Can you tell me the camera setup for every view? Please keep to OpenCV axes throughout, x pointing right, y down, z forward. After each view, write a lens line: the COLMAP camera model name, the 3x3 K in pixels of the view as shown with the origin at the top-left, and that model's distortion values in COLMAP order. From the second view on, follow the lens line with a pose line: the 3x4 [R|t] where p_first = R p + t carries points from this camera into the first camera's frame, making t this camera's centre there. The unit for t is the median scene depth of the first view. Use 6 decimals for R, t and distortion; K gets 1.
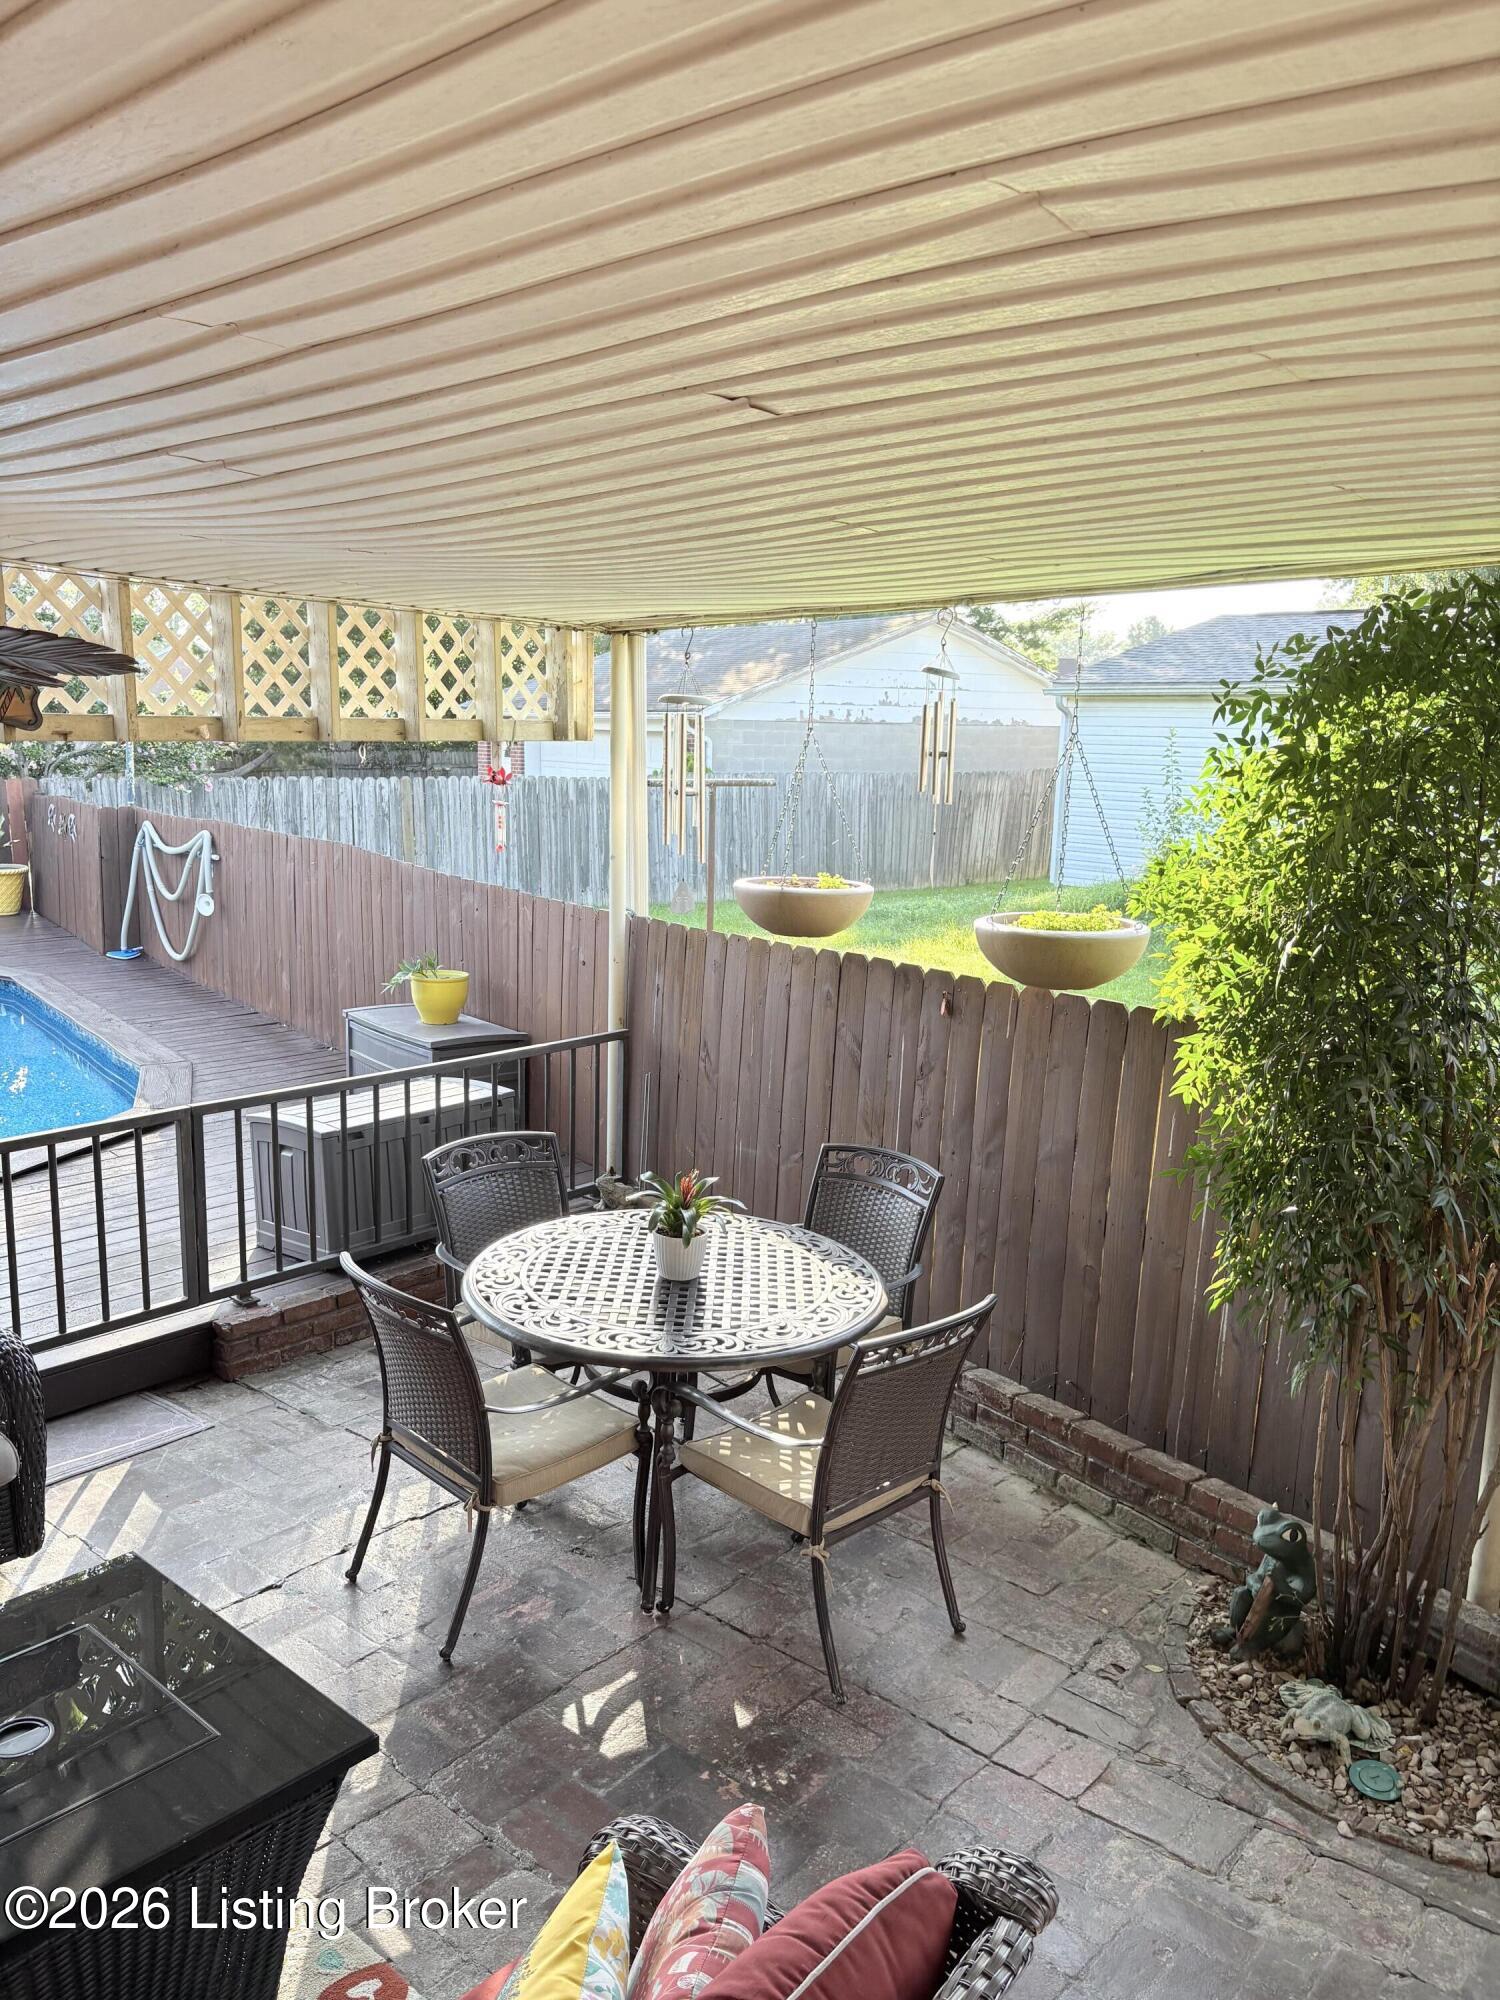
lens RADIAL K [[1520.9, 0, 758.4], [0, 1520.9, 993.7], [0, 0, 1]] dist [0.007072, -0.011069]
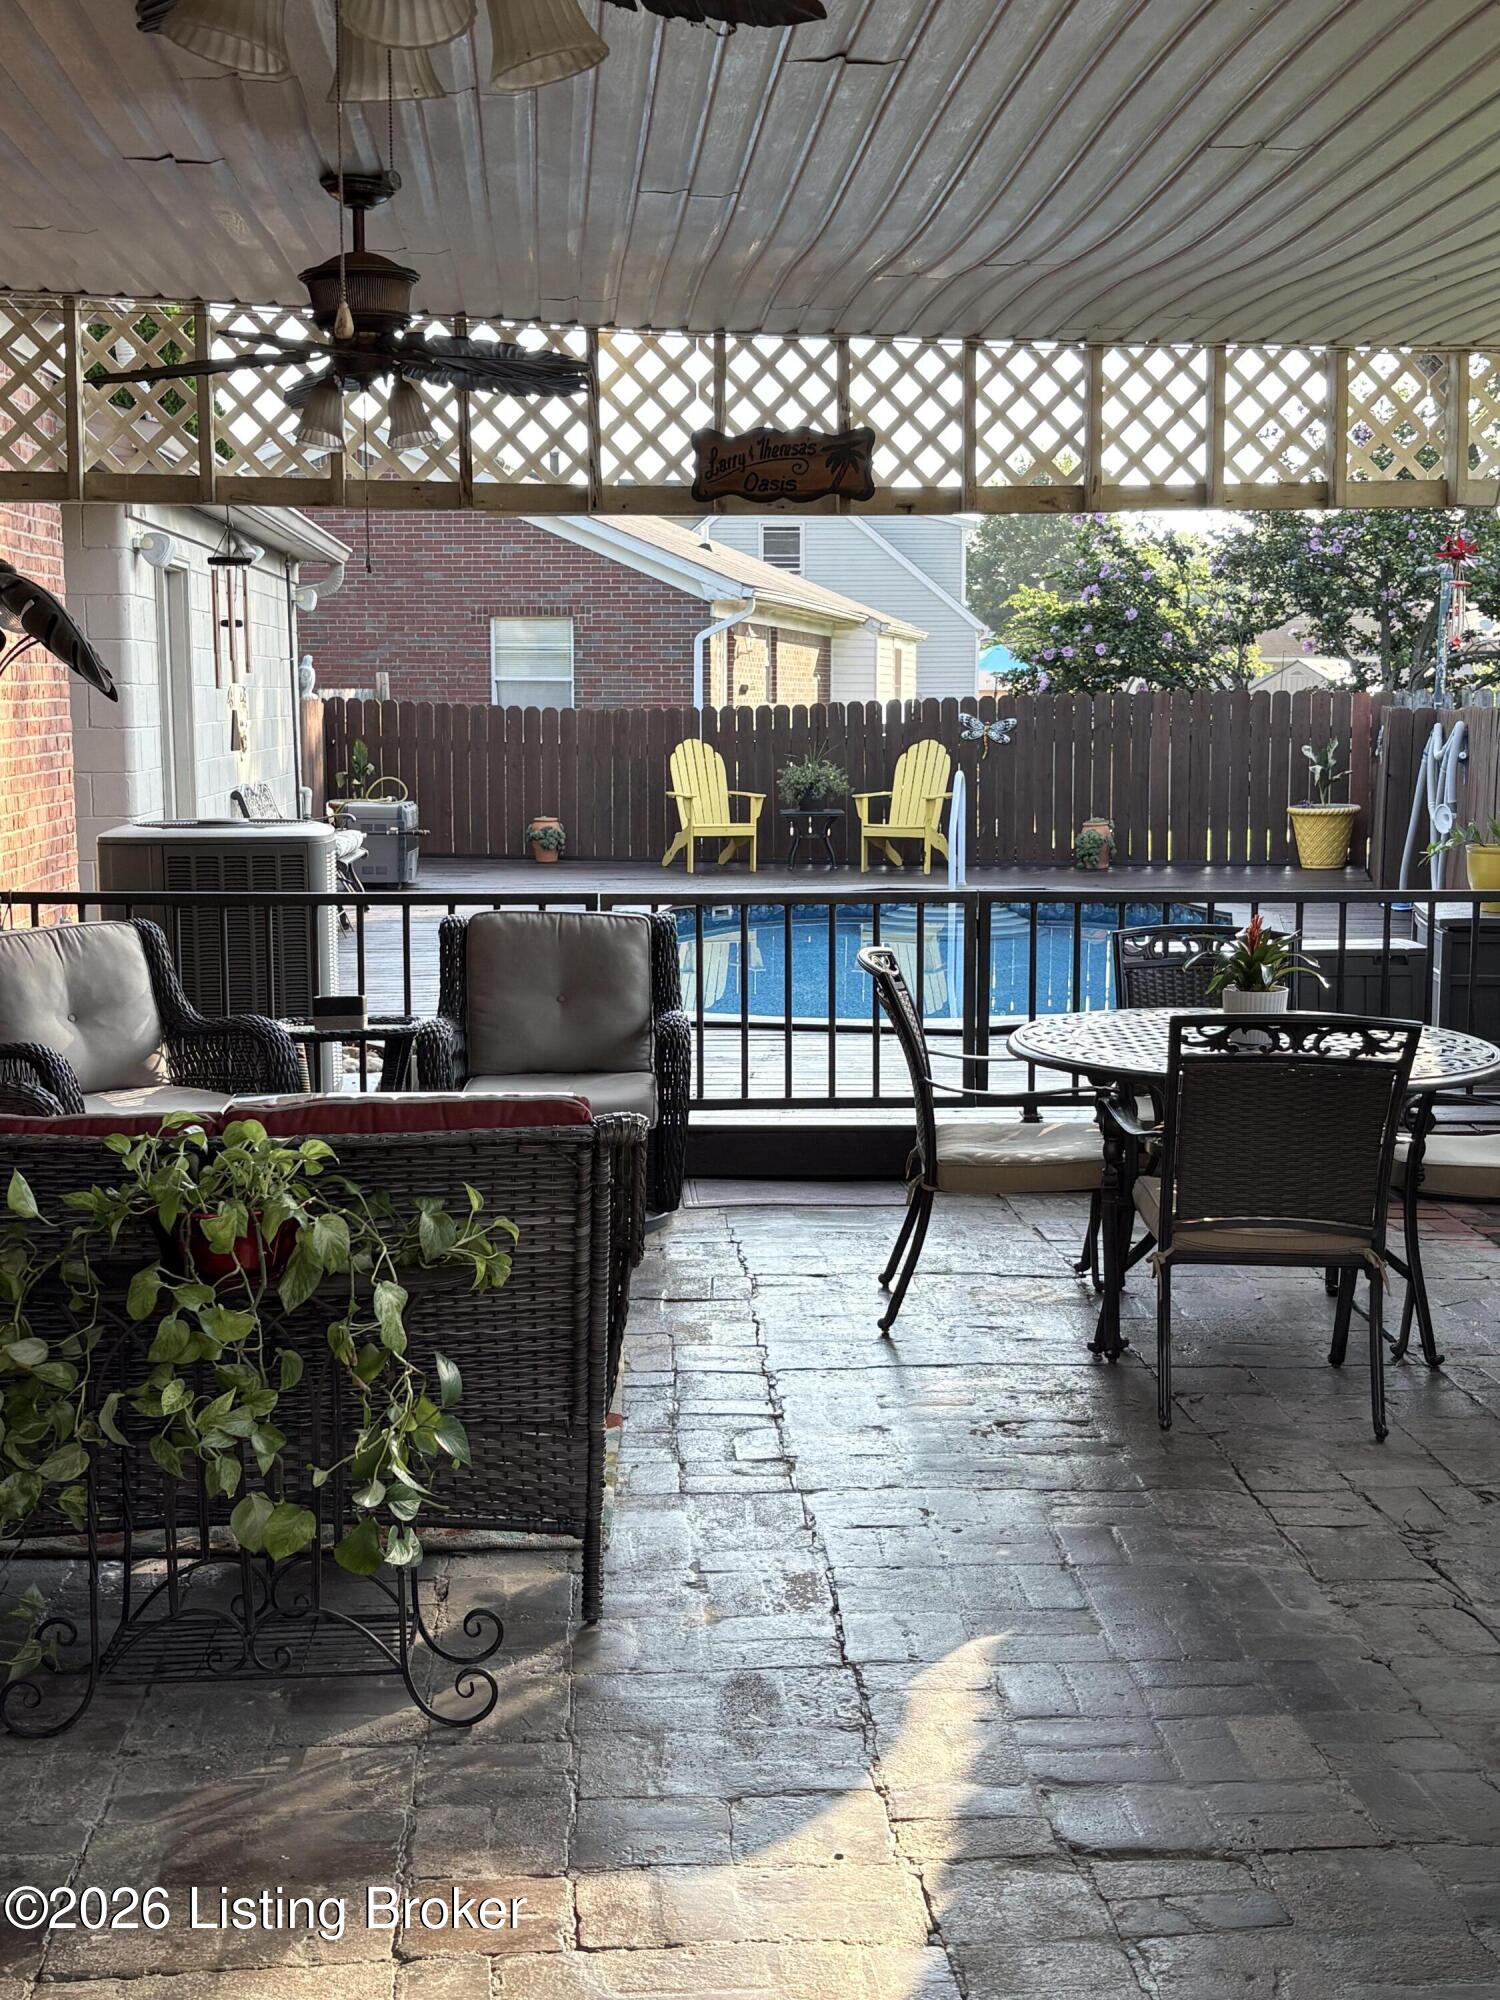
lens RADIAL K [[2433.7, 0, 747.7], [0, 2433.7, 1007.3], [0, 0, 1]] dist [0.092321, 0.000000]
pose [[0.684245, 0.067097, -0.726159, 0.683073], [-0.106125, 0.994320, -0.008124, 0.185313], [0.721489, 0.082622, 0.687479, -0.160175]]
